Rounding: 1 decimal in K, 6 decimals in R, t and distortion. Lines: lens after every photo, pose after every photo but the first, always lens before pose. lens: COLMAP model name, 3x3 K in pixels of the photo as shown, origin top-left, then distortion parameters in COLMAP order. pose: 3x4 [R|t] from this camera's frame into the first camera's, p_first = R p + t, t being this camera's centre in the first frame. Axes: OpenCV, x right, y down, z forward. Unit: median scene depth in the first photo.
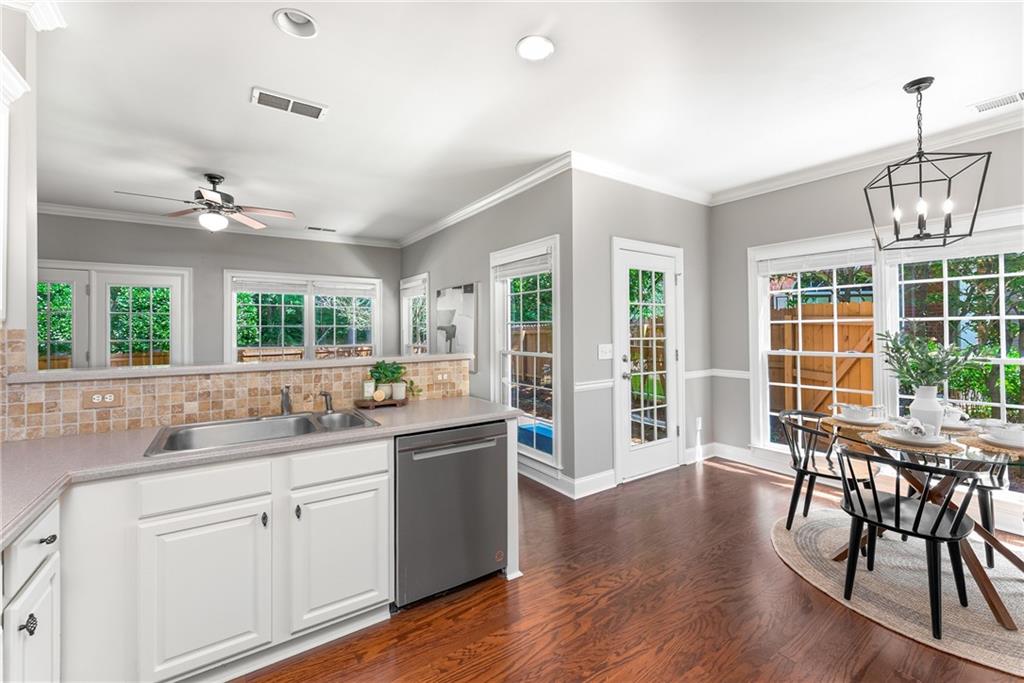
lens RADIAL K [[421.7, 0, 514.2], [0, 421.7, 326.4], [0, 0, 1]] dist [0.000211, 0.000103]
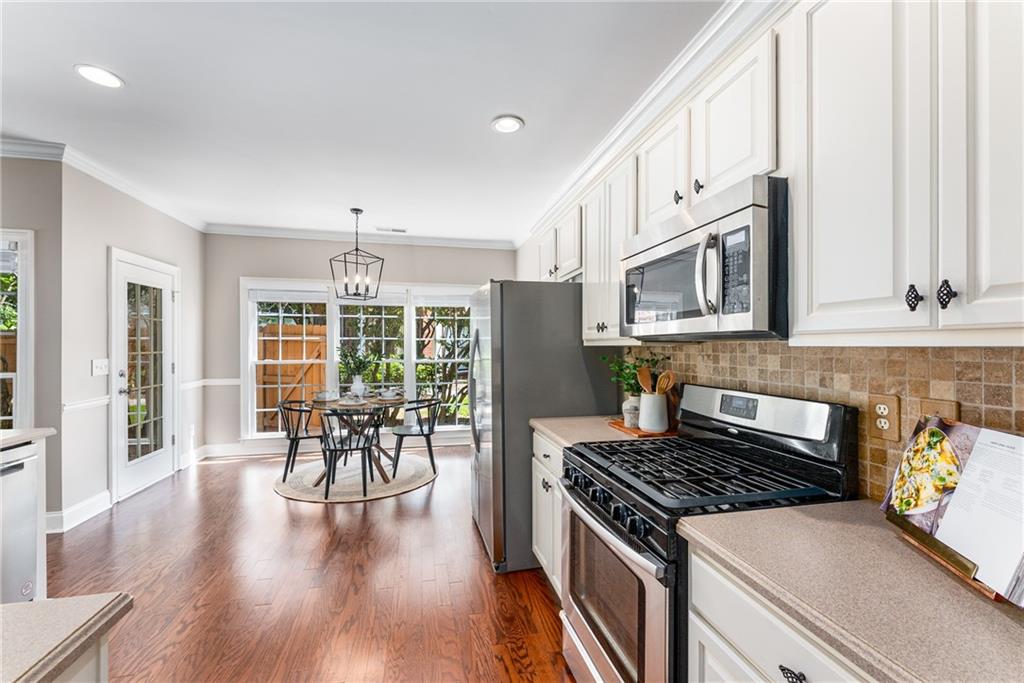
lens RADIAL K [[415.2, 0, 509.7], [0, 415.2, 343.2], [0, 0, 1]] dist [-0.000495, -0.000095]
pose [[0.376169, 0.005885, 0.926533, -0.313339], [-0.011285, 0.999935, -0.001769, -0.002225], [-0.926483, -0.009791, 0.376210, -0.204860]]
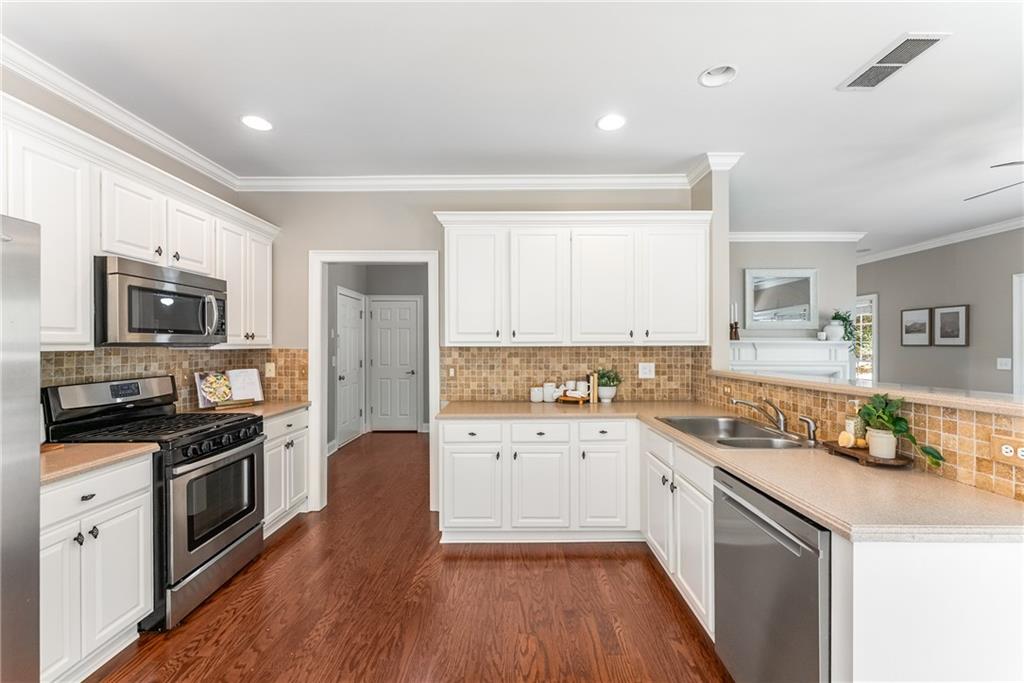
lens RADIAL K [[415.2, 0, 509.7], [0, 415.2, 343.2], [0, 0, 1]] dist [-0.000495, -0.000095]
pose [[-0.568713, 0.000038, -0.822536, 0.400079], [0.013284, 0.999870, -0.009138, 0.000296], [0.822429, -0.016123, -0.568640, 0.644752]]
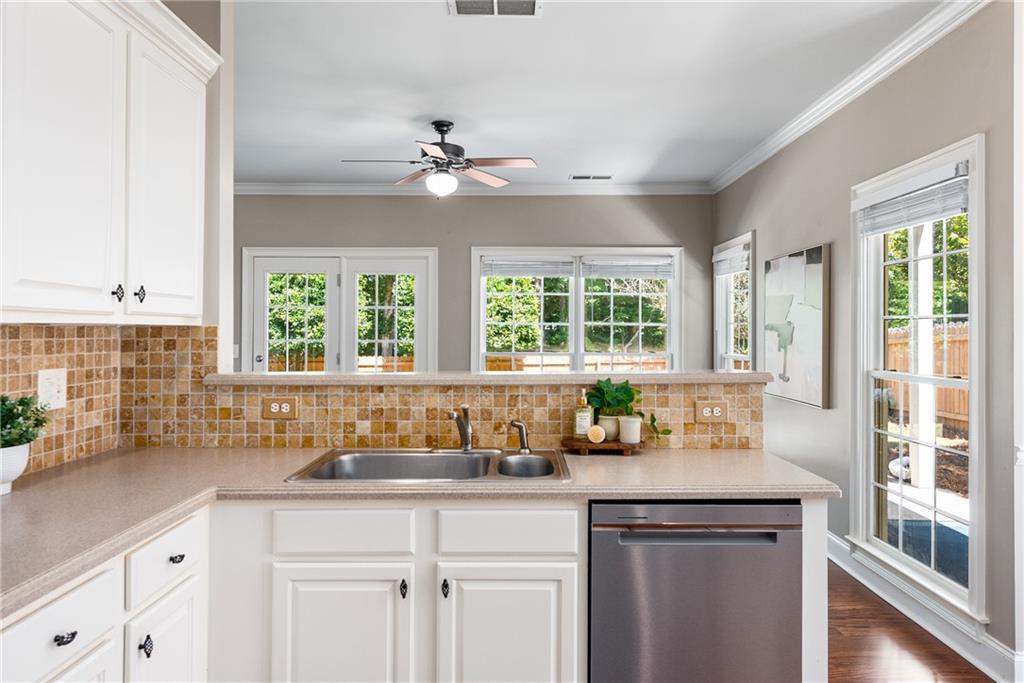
lens RADIAL K [[698.4, 0, 533.9], [0, 698.4, 325.0], [0, 0, 1]] dist [0.002548, 0.002449]
pose [[0.837858, 0.002636, -0.545882, 0.117323], [-0.001933, 0.999996, 0.001862, -0.000005], [0.545885, -0.000505, 0.837860, 0.053246]]
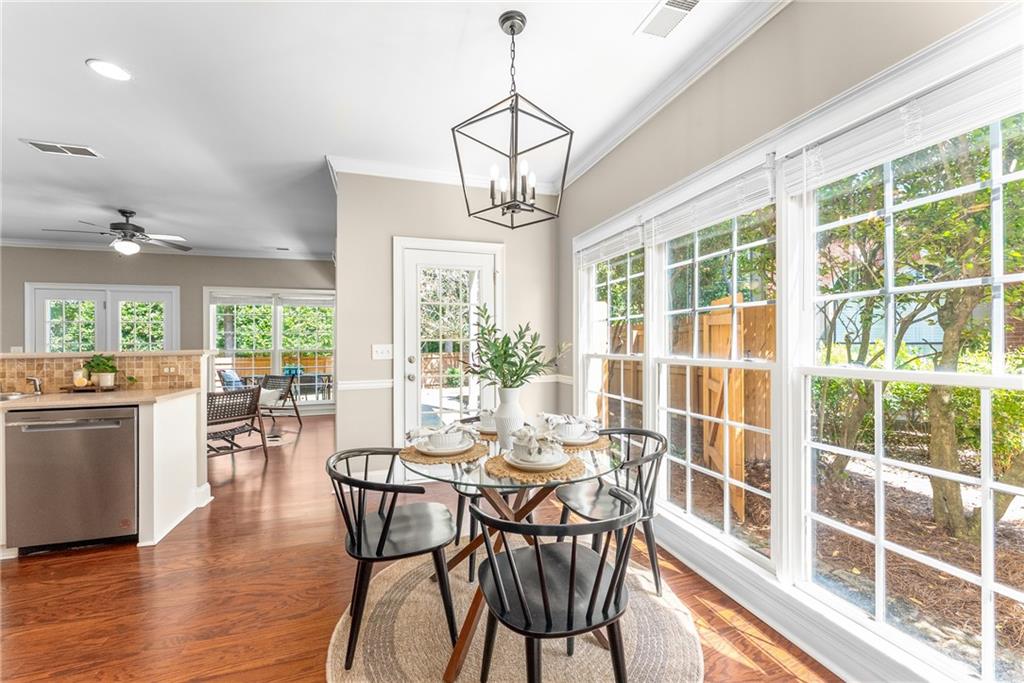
lens RADIAL K [[415.2, 0, 509.7], [0, 415.2, 343.2], [0, 0, 1]] dist [-0.000495, -0.000095]
pose [[0.958793, 0.000419, -0.284106, 0.825788], [0.003699, 0.999896, 0.013957, 0.028049], [0.284082, -0.014433, 0.958691, 0.145171]]
